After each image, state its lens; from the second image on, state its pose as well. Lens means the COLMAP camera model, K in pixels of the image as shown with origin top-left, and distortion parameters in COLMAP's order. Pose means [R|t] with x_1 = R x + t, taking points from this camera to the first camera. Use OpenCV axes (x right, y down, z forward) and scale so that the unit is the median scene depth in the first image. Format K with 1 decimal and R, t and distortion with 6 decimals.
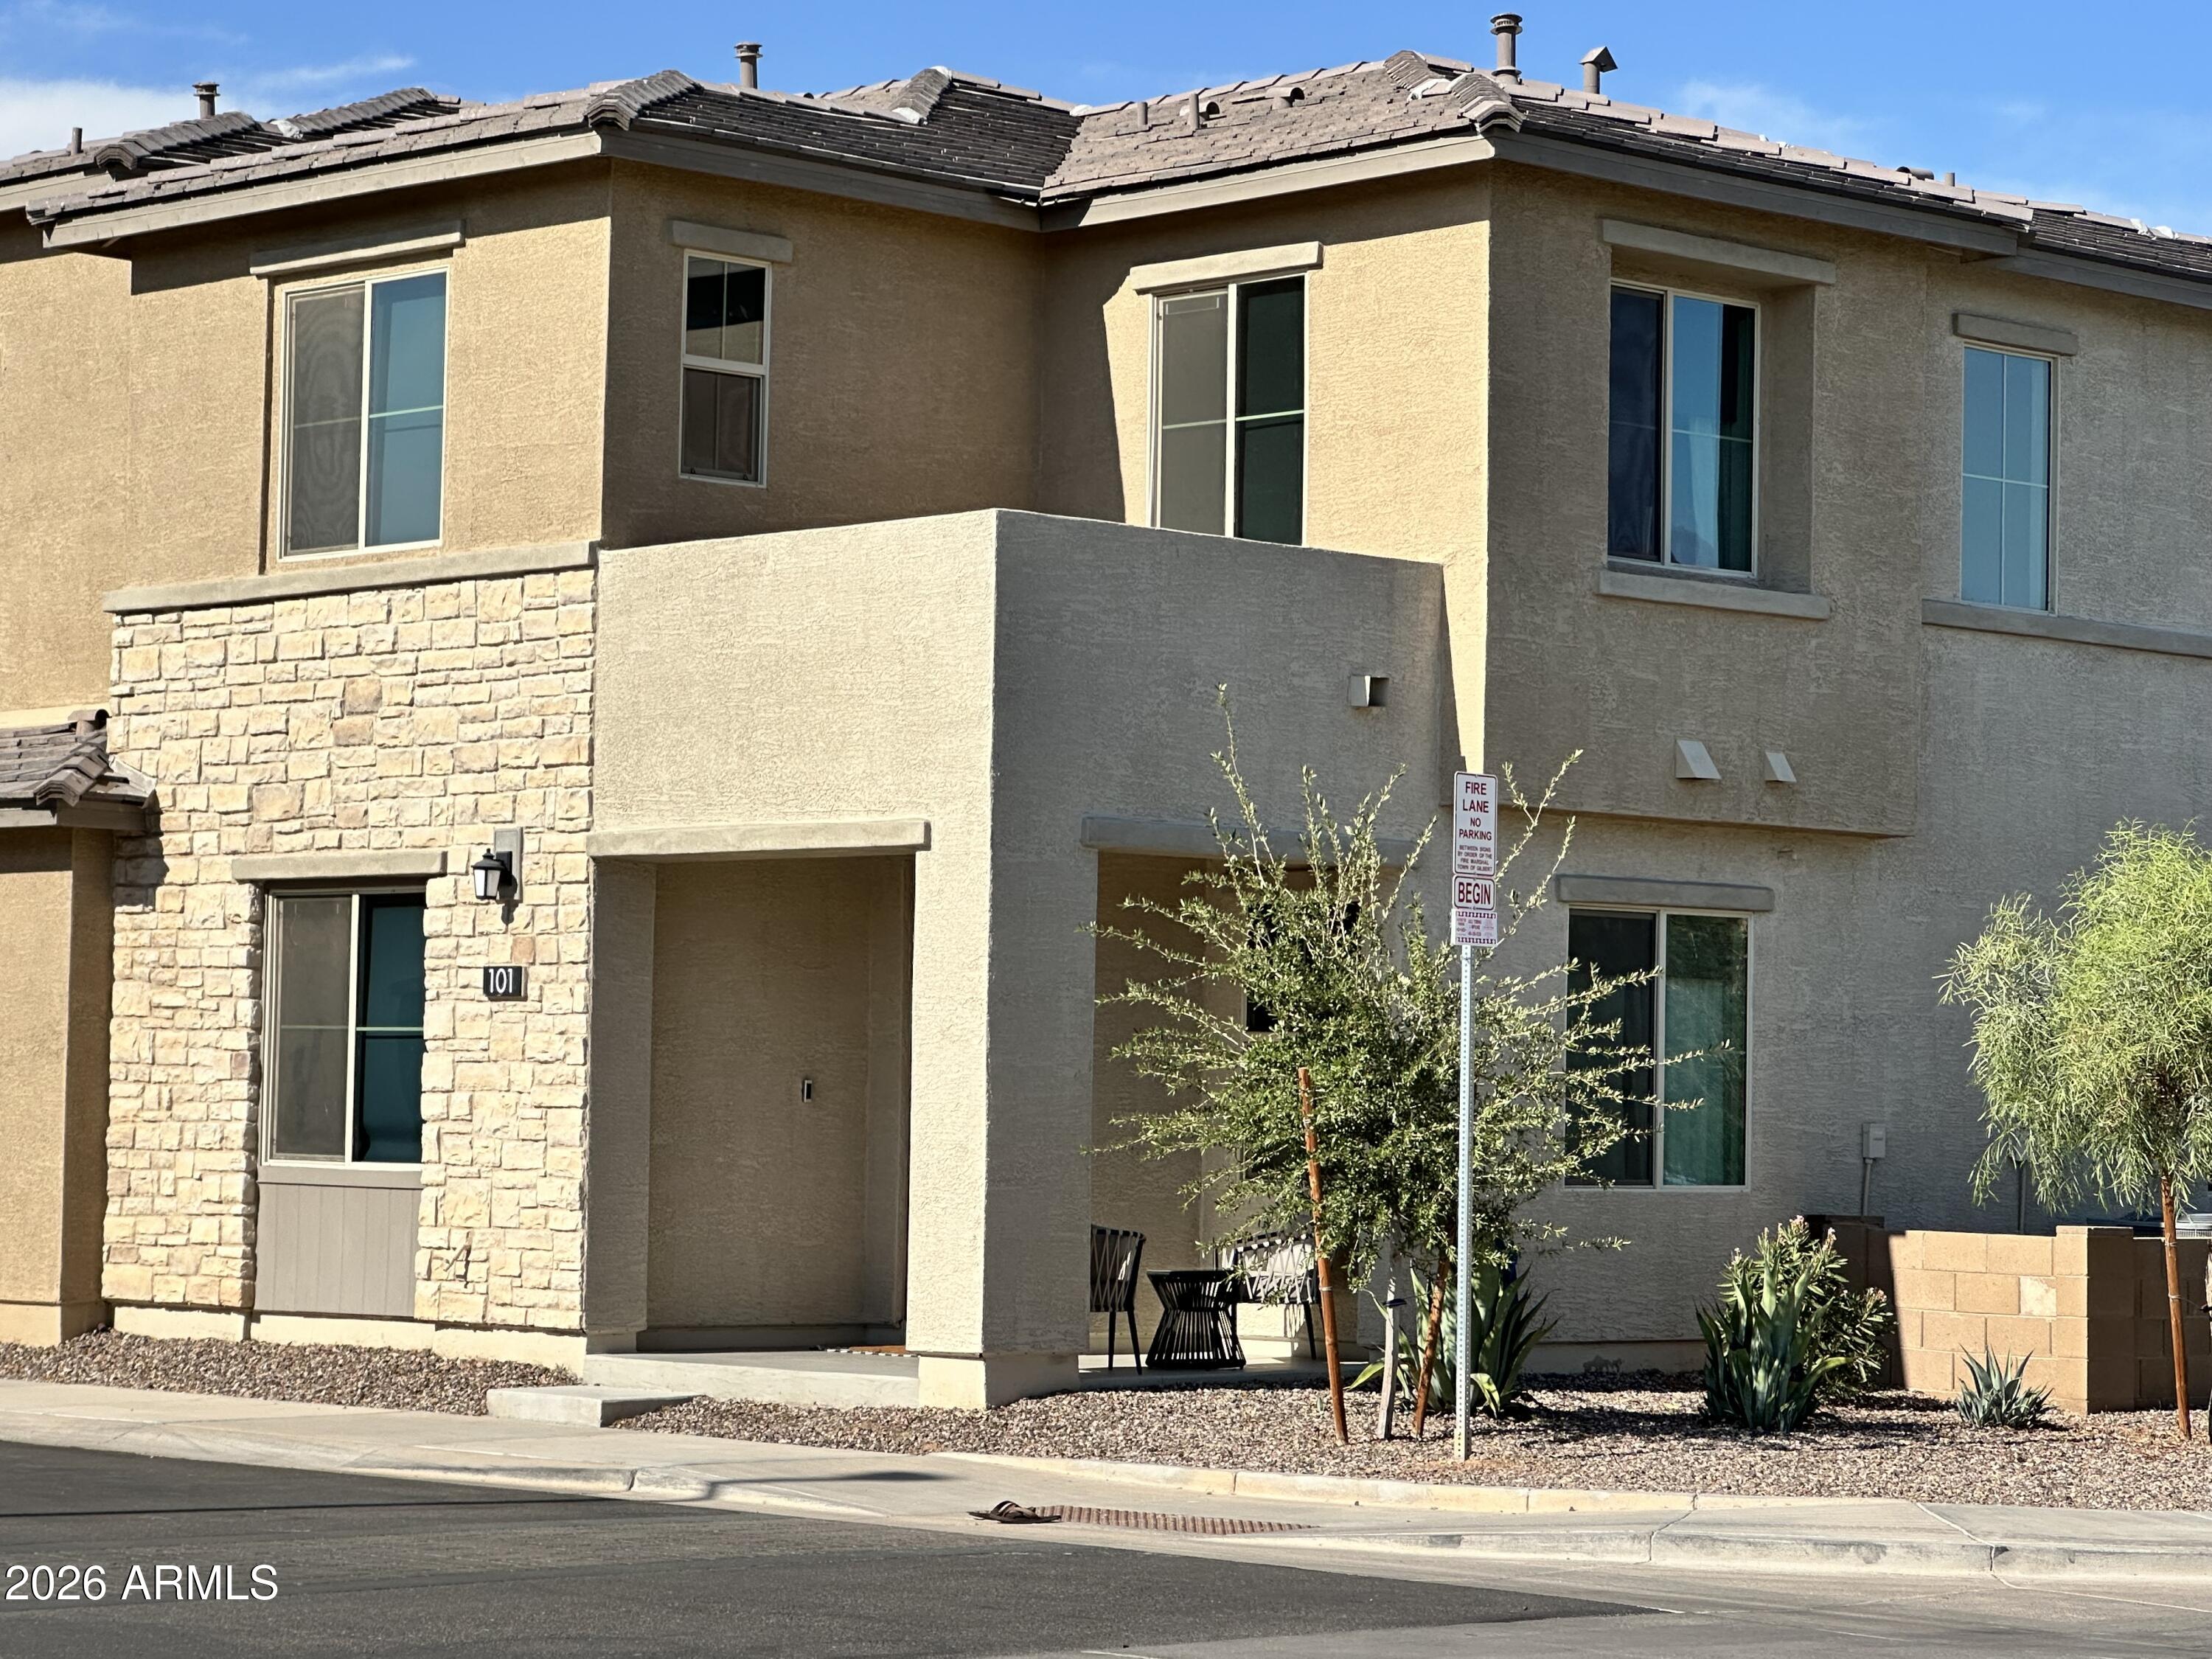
lens RADIAL K [[6011.8, 0, 1105.4], [0, 6011.8, 825.7], [0, 0, 1]] dist [-0.494893, 0.000000]
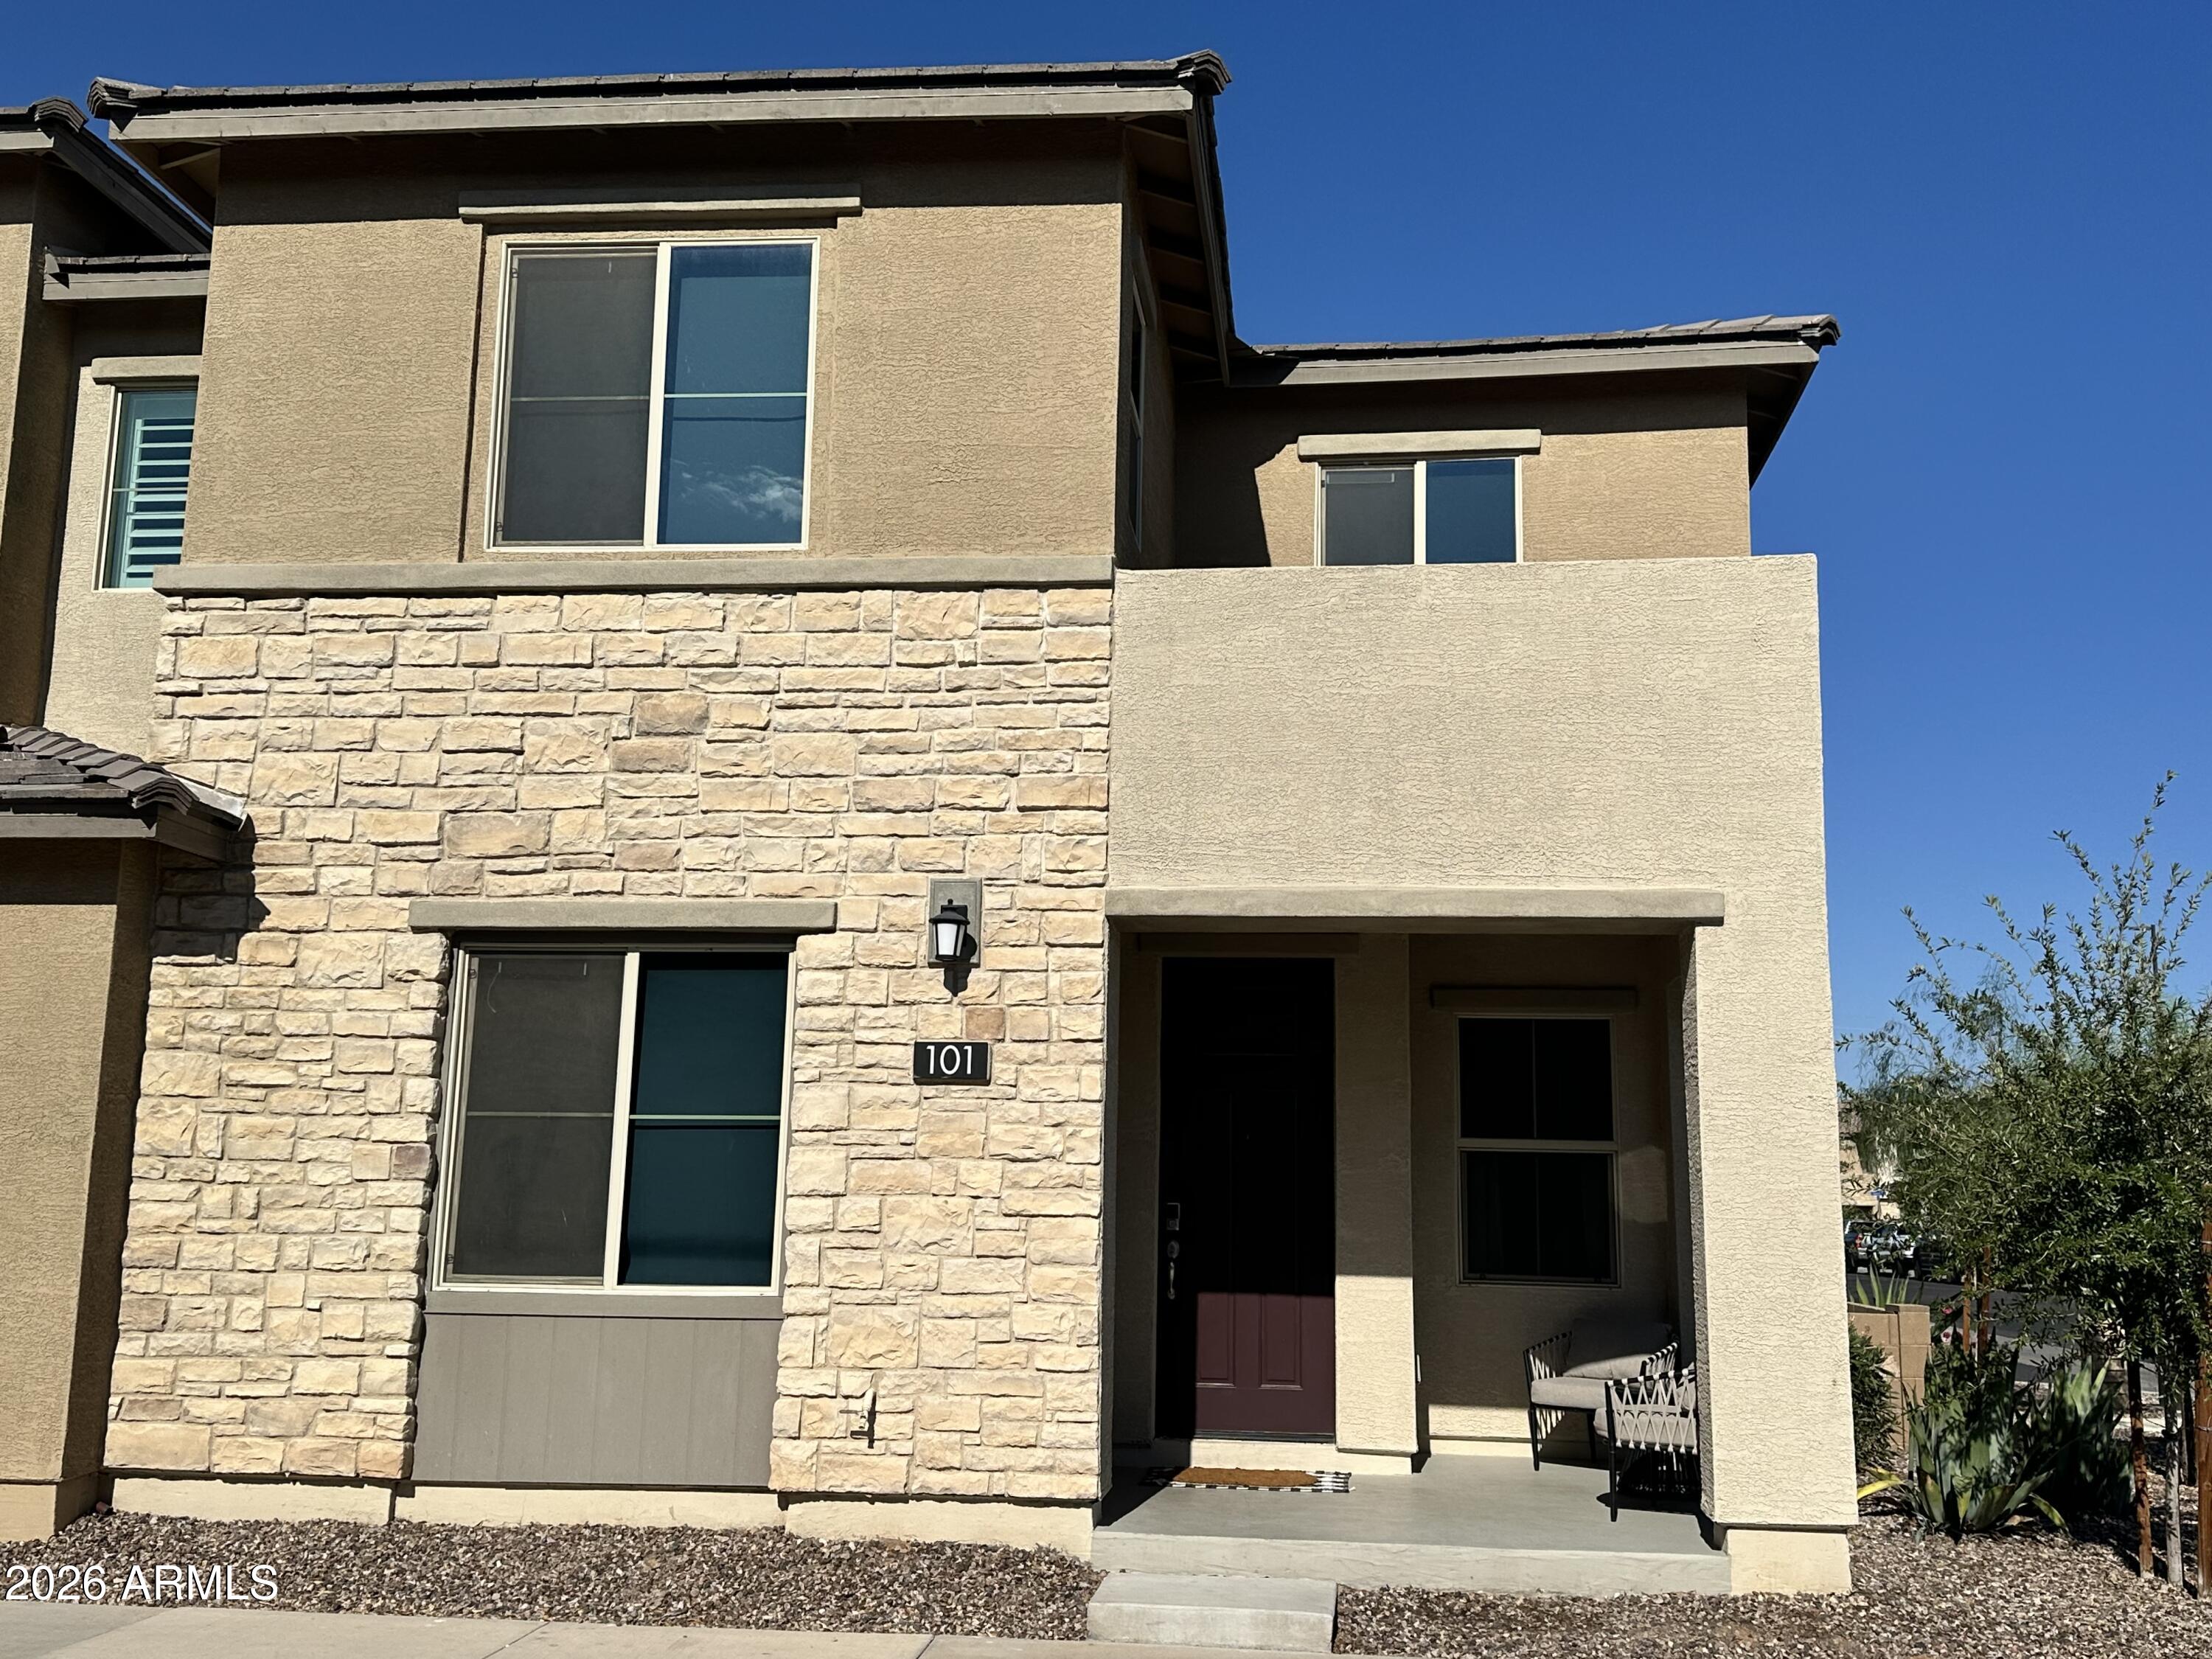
lens RADIAL K [[2218.3, 0, 1110.0], [0, 2218.3, 838.7], [0, 0, 1]] dist [0.016646, 0.000000]
pose [[0.756392, 0.111836, 0.644488, -0.275601], [-0.038701, 0.991201, -0.126578, 0.032305], [-0.652973, 0.070800, 0.754065, 0.727007]]
